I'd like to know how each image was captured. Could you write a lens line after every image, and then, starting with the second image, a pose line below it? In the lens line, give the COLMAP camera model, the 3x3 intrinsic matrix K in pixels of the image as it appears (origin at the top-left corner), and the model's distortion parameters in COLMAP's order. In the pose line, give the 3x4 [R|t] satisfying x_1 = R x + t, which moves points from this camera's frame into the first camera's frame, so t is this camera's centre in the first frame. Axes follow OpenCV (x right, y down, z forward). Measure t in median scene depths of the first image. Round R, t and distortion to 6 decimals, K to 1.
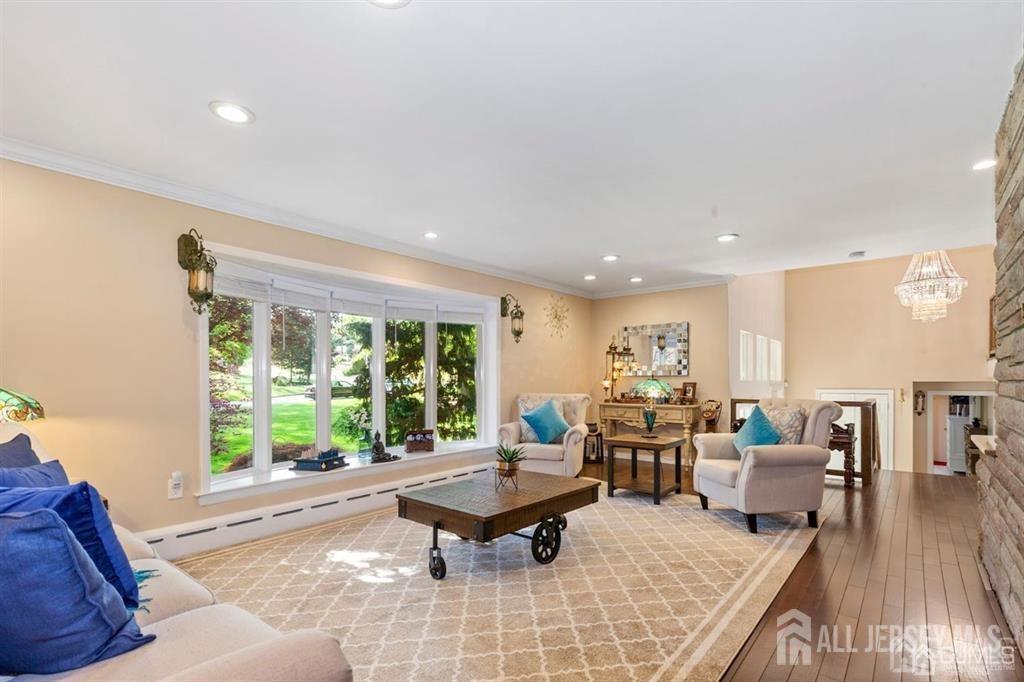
lens RADIAL K [[476.2, 0, 513.1], [0, 476.2, 381.5], [0, 0, 1]] dist [-0.001080, 0.000004]
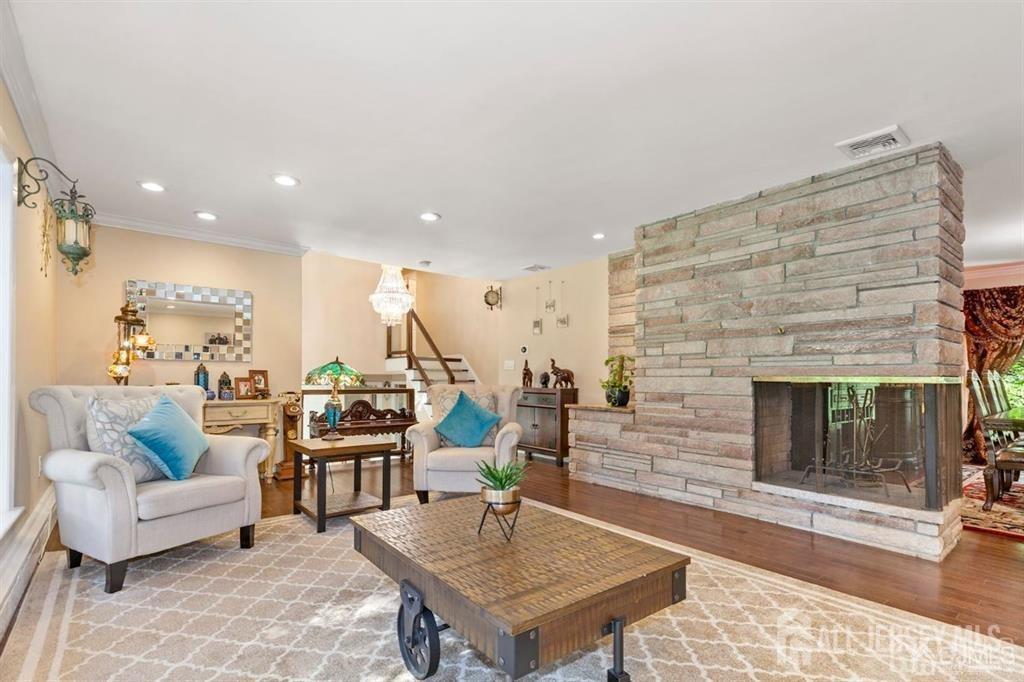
lens RADIAL K [[476.2, 0, 506.6], [0, 476.2, 371.6], [0, 0, 1]] dist [-0.001080, 0.000004]
pose [[0.192516, 0.014042, 0.981193, -0.325430], [0.002163, 0.999889, -0.014734, 0.016887], [-0.981292, 0.004958, 0.192464, 0.465377]]
